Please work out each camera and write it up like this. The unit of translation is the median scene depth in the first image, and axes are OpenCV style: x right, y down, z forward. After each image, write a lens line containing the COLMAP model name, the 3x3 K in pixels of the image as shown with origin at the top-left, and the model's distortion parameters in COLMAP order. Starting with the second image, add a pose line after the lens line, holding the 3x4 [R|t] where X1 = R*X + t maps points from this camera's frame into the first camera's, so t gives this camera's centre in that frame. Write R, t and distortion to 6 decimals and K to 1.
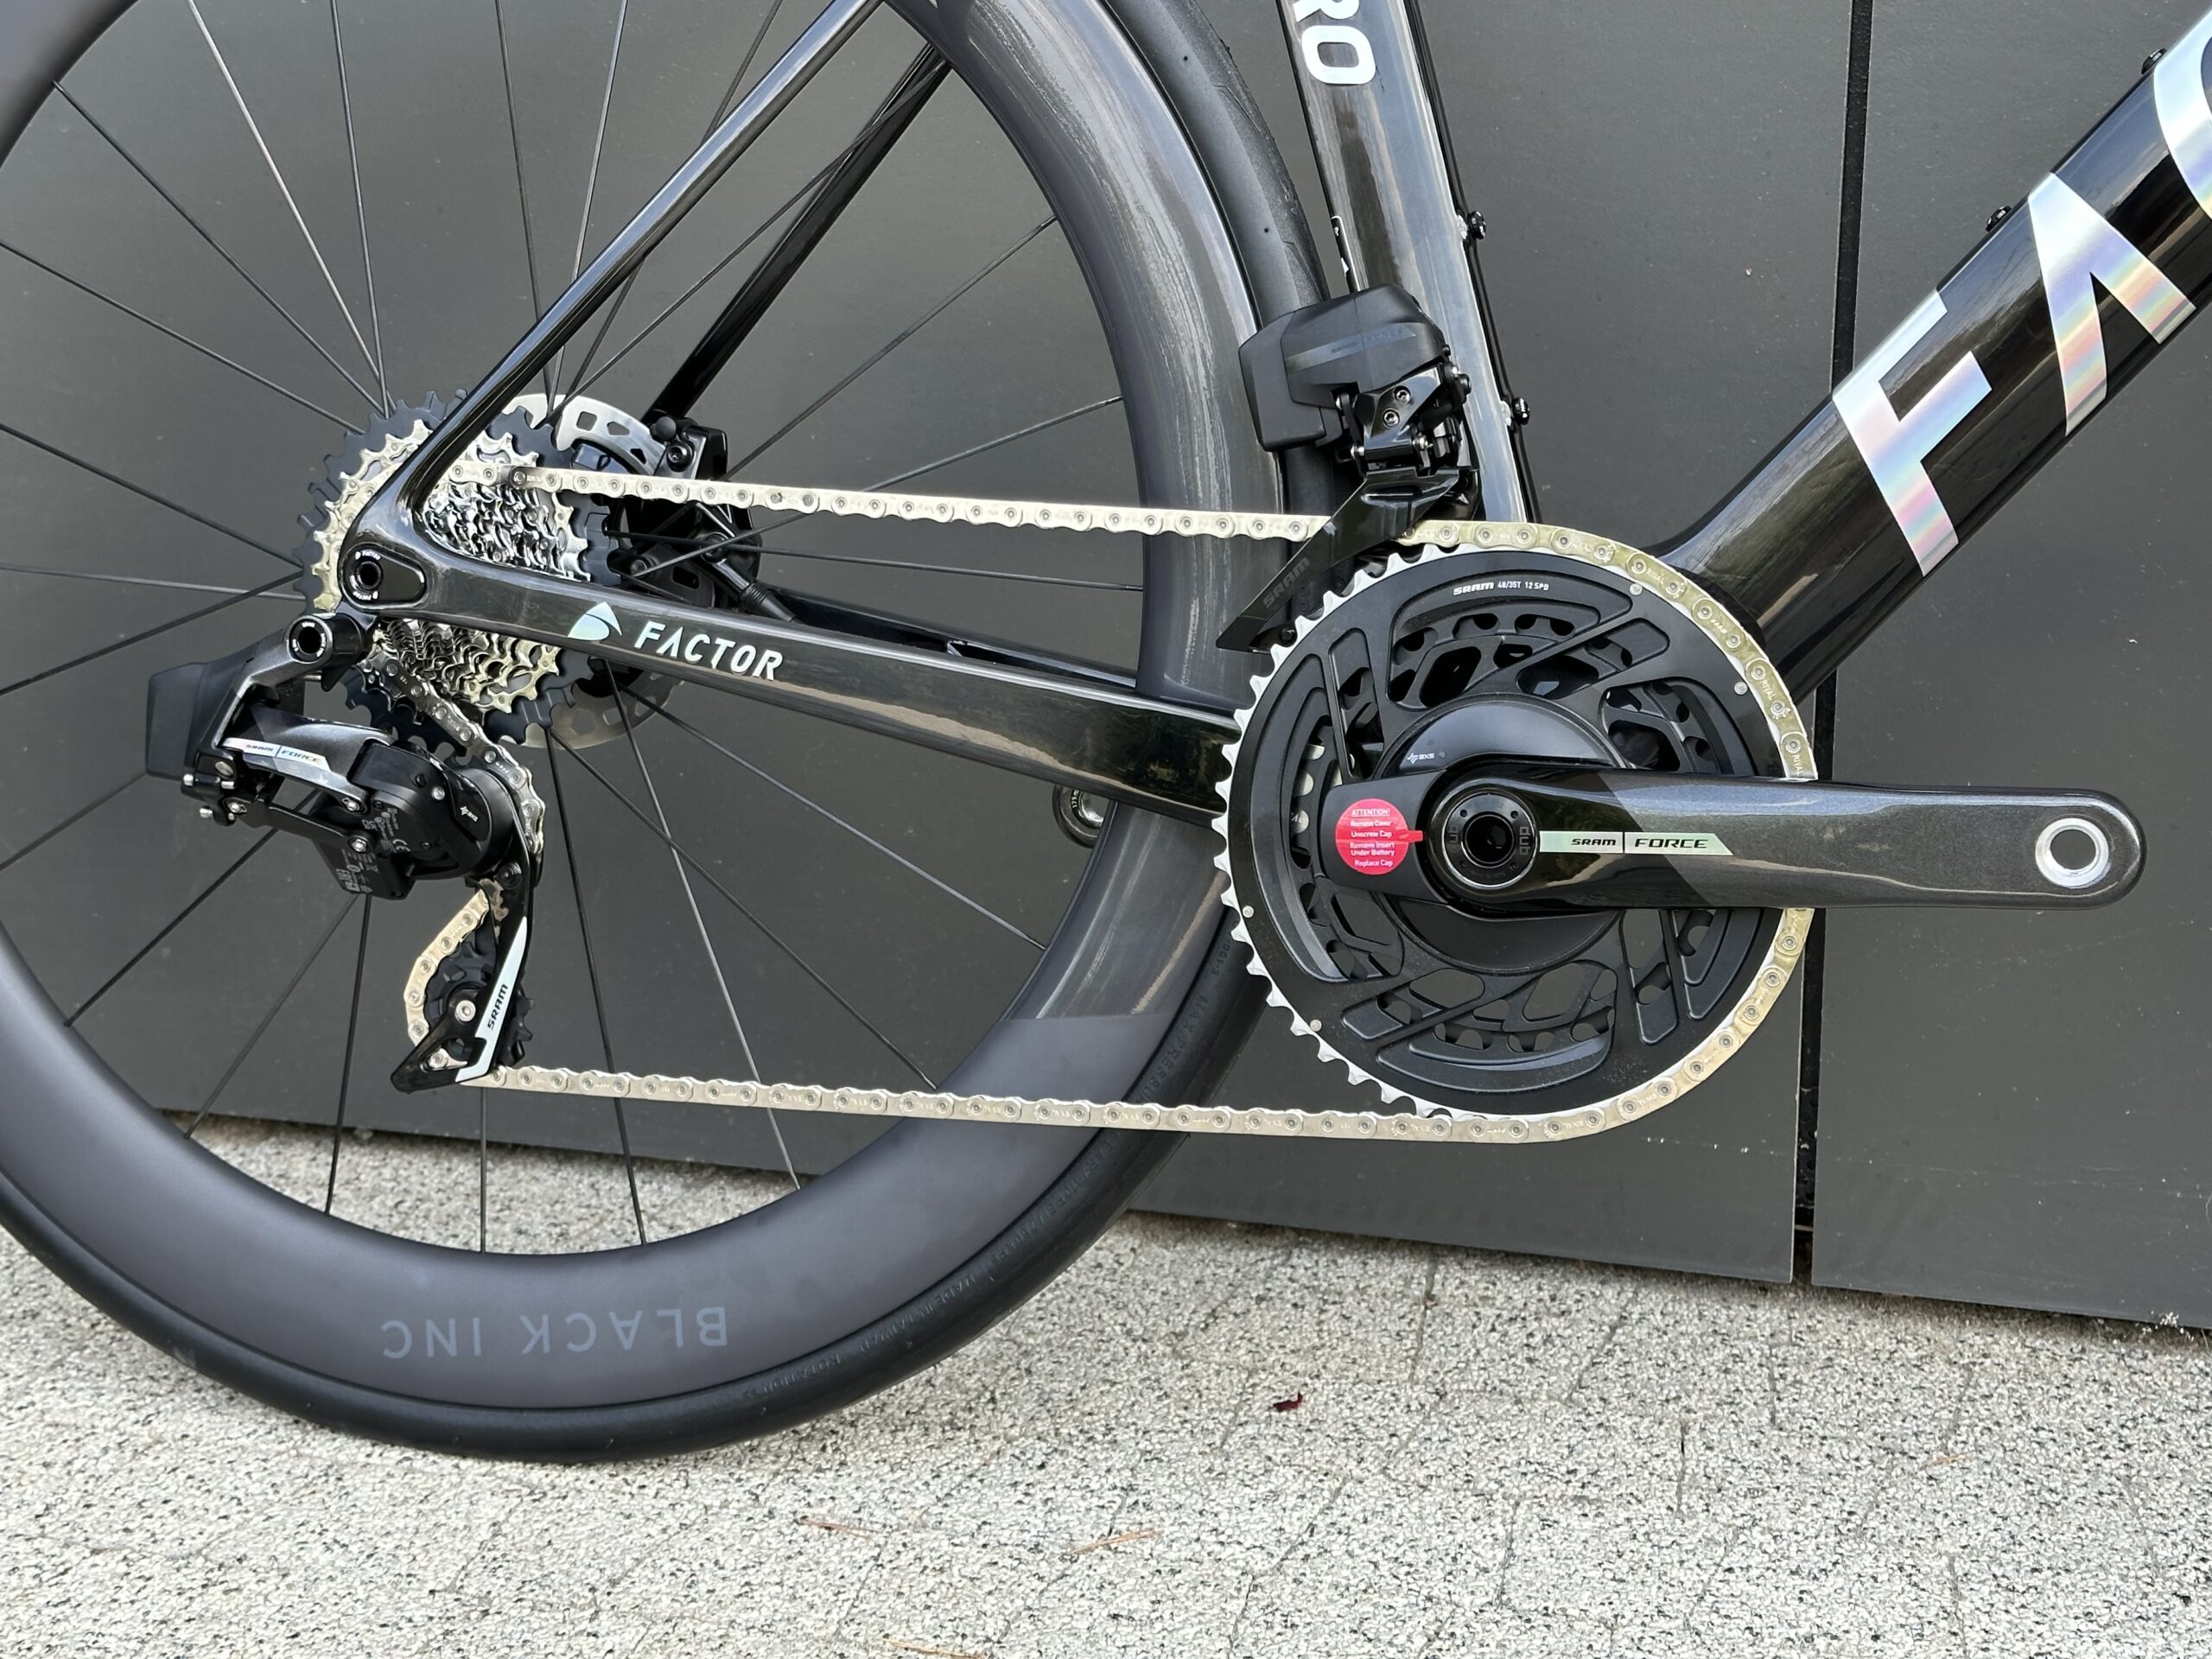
lens RADIAL K [[3192.9, 0, 1105.8], [0, 3192.9, 789.3], [0, 0, 1]] dist [0.200083, -0.463563]
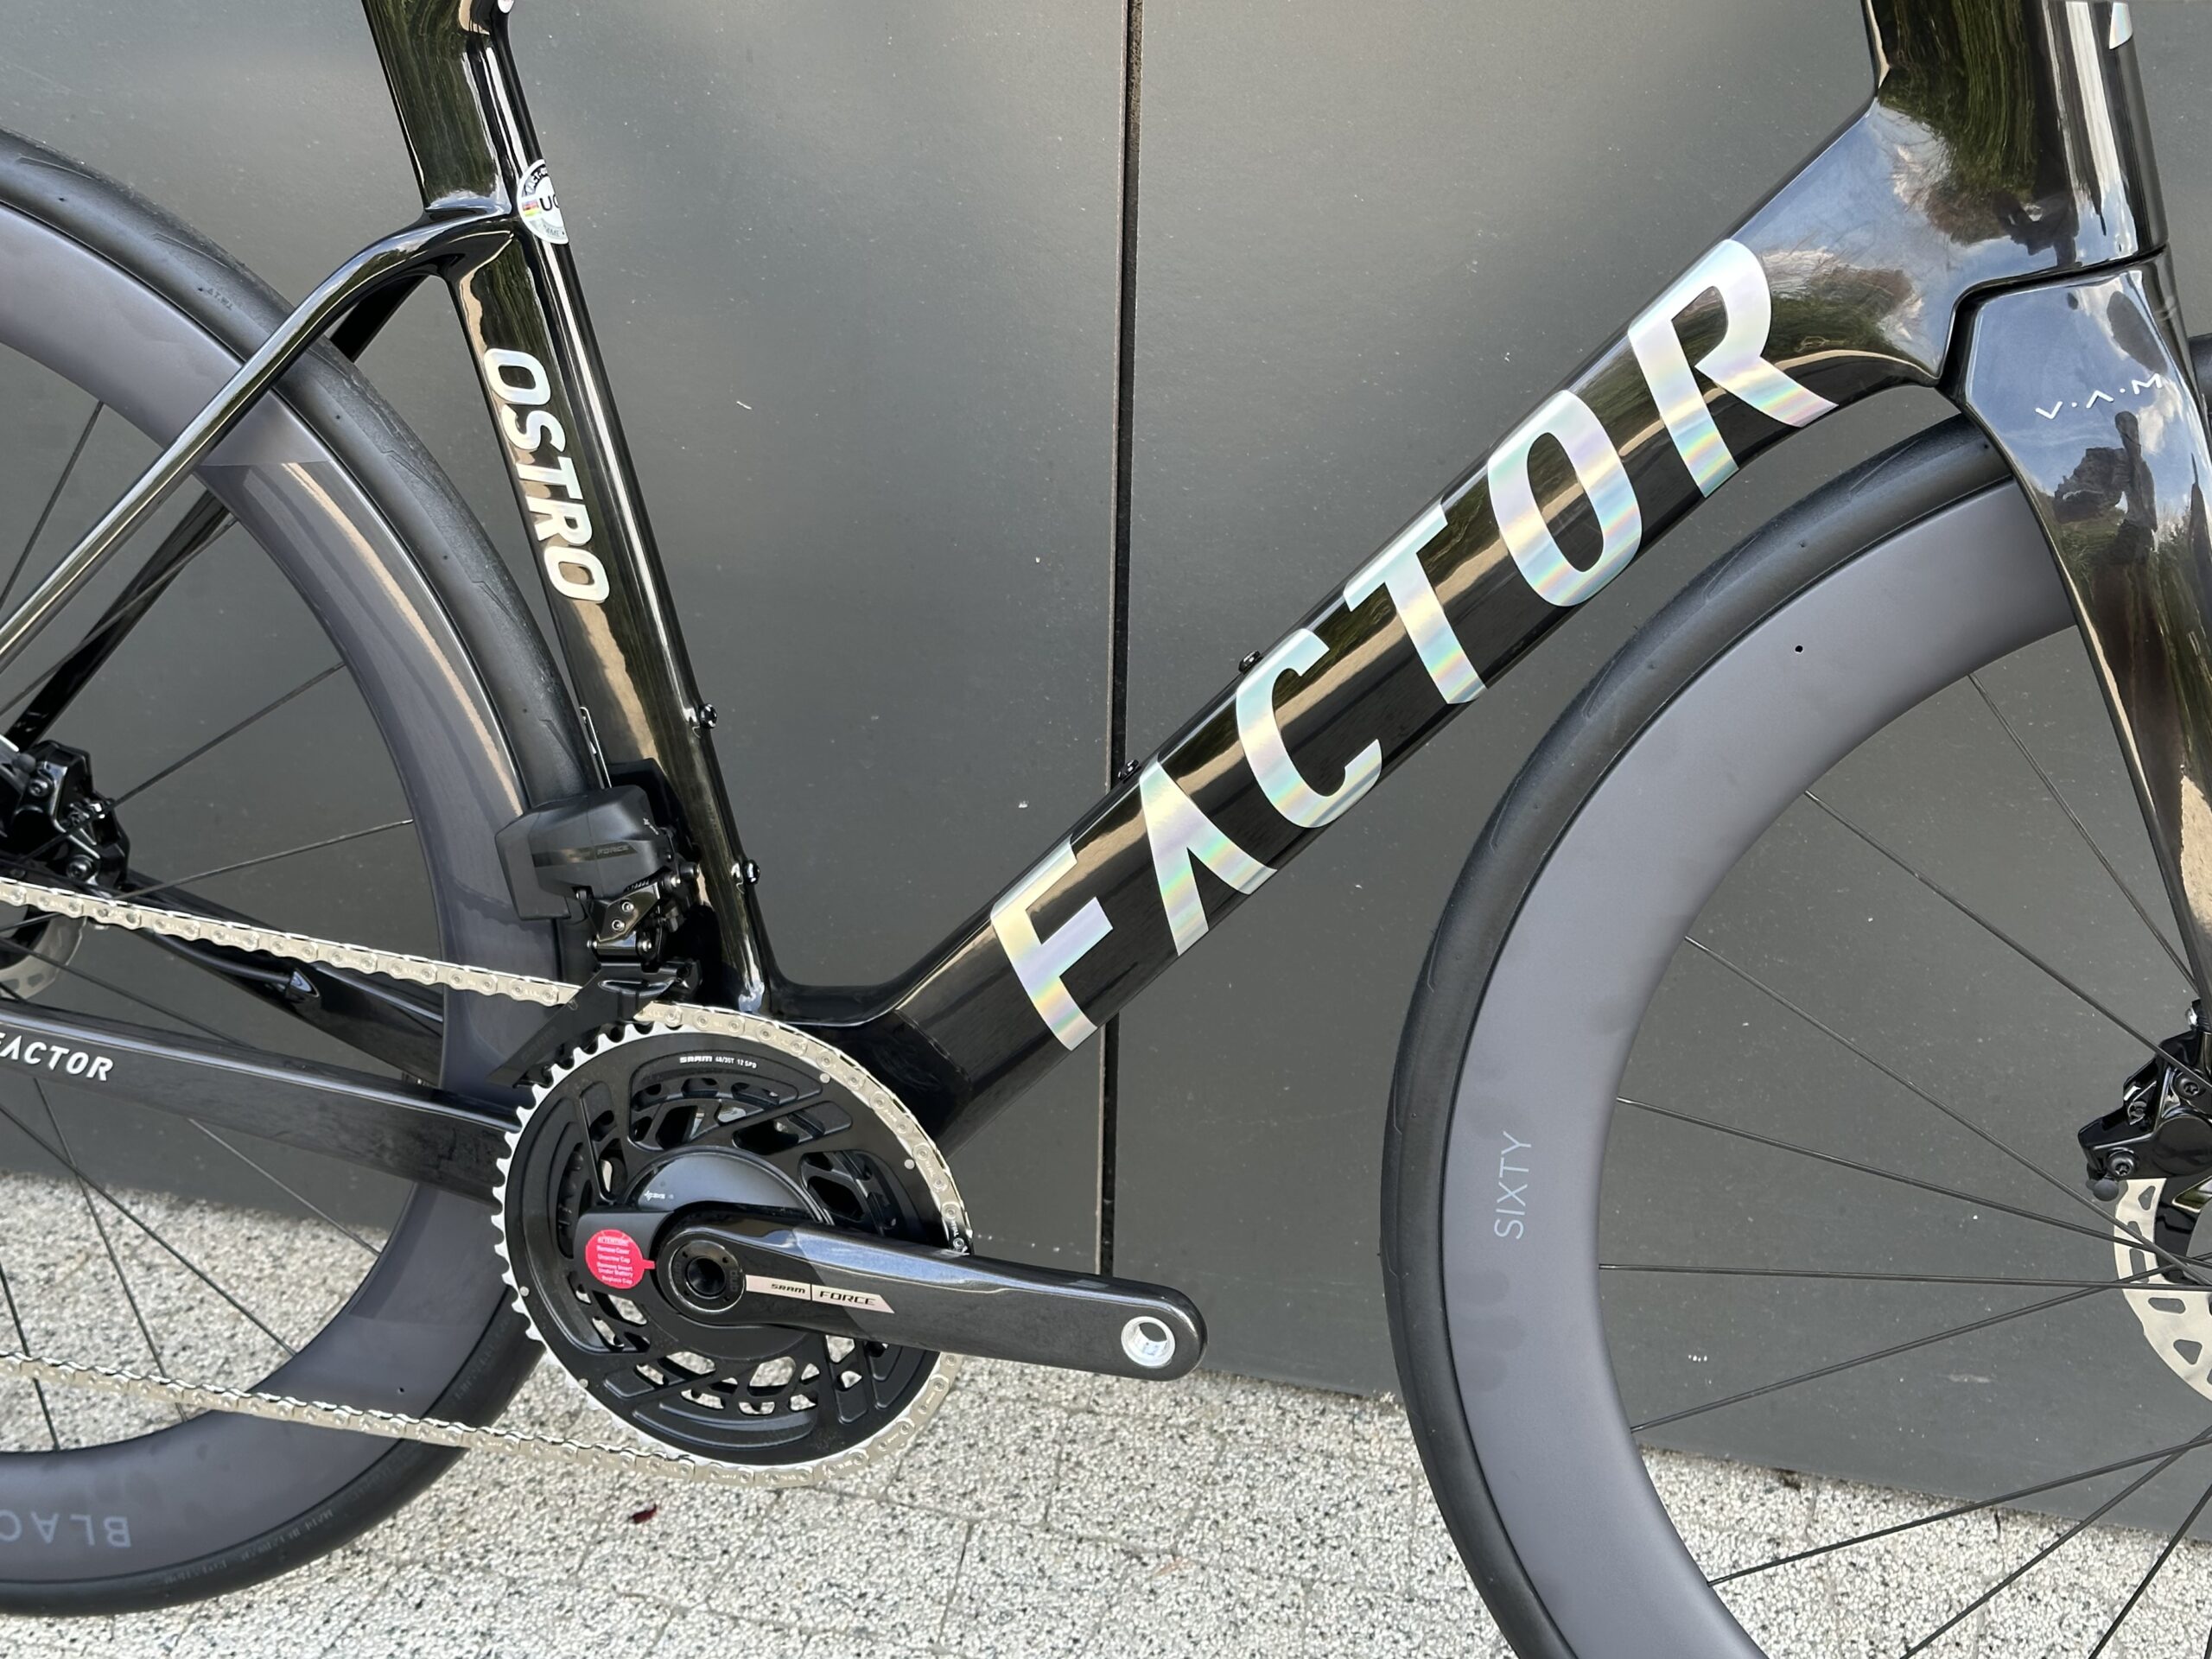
lens RADIAL K [[3156.3, 0, 1104.3], [0, 3156.3, 823.4], [0, 0, 1]] dist [0.196470, -0.423331]
pose [[0.998069, -0.010892, 0.061145, 0.181665], [-0.005050, 0.967011, 0.254684, -0.414245], [-0.061902, -0.254501, 0.965089, -0.100281]]
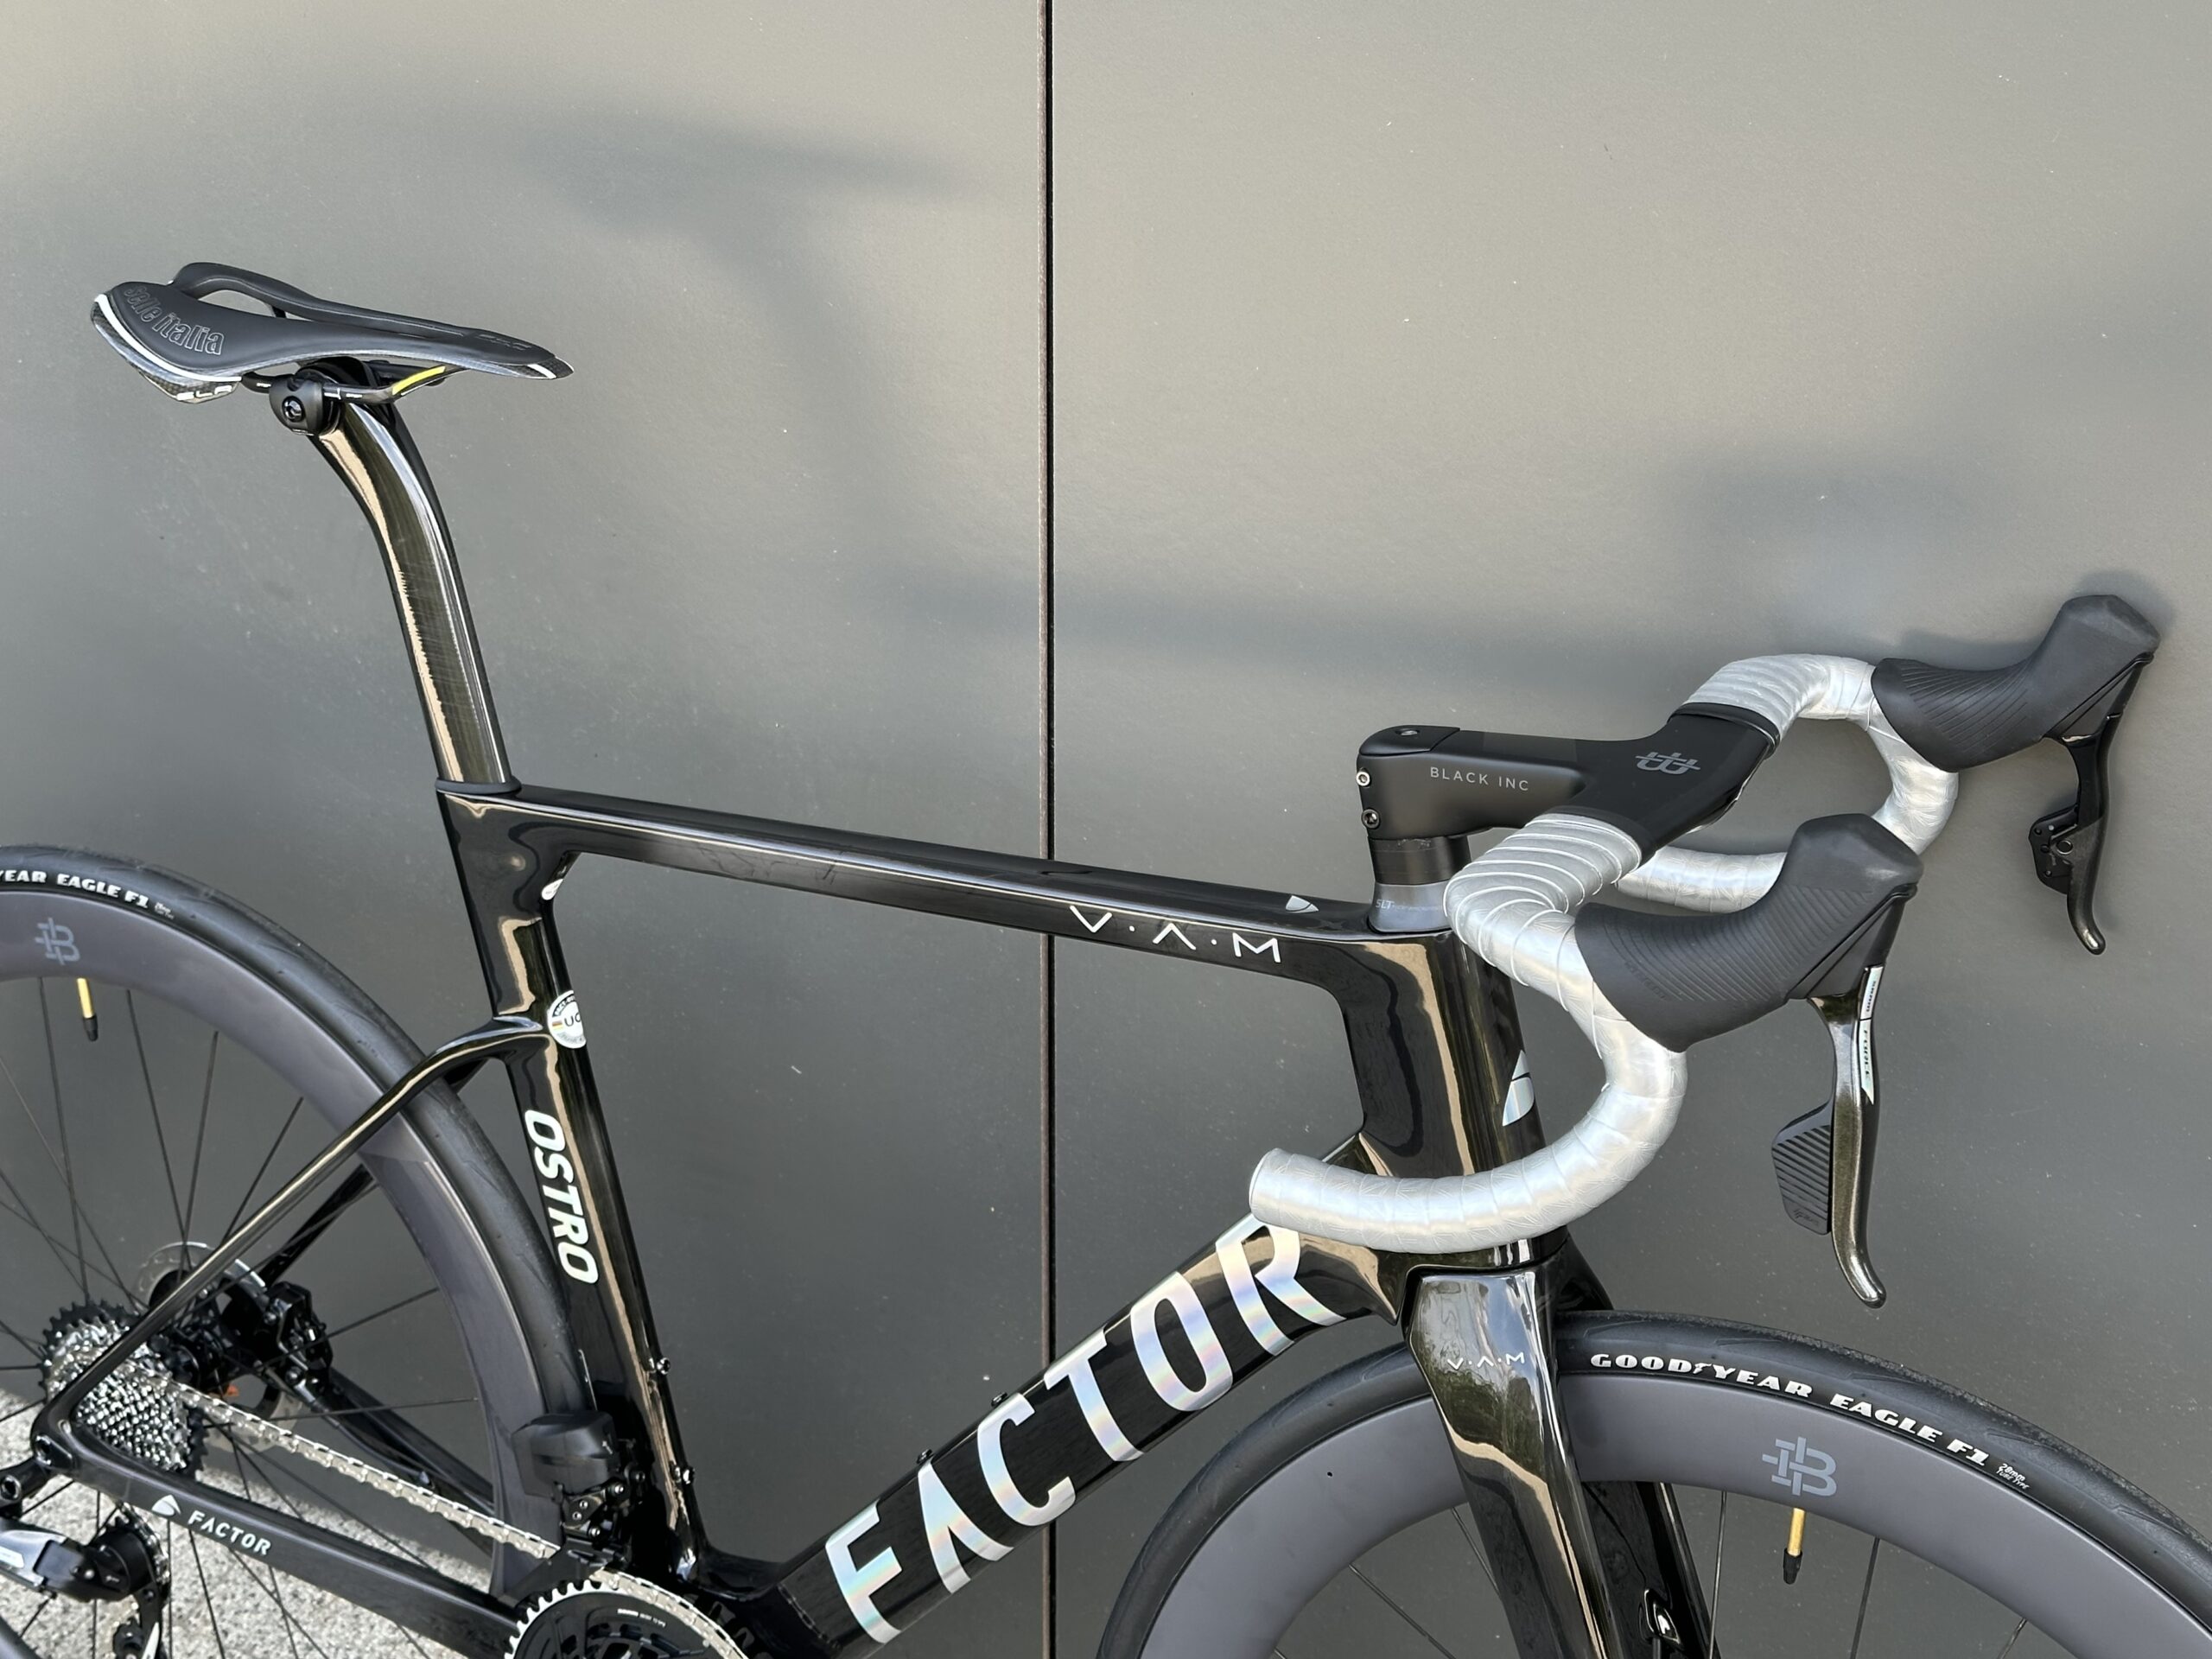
lens RADIAL K [[3156.3, 0, 1104.3], [0, 3156.3, 823.4], [0, 0, 1]] dist [0.196470, -0.423331]
pose [[0.984730, 0.078331, -0.155472, 0.544214], [-0.038511, 0.968945, 0.244261, -0.813761], [0.169777, -0.234544, 0.957165, -0.413179]]
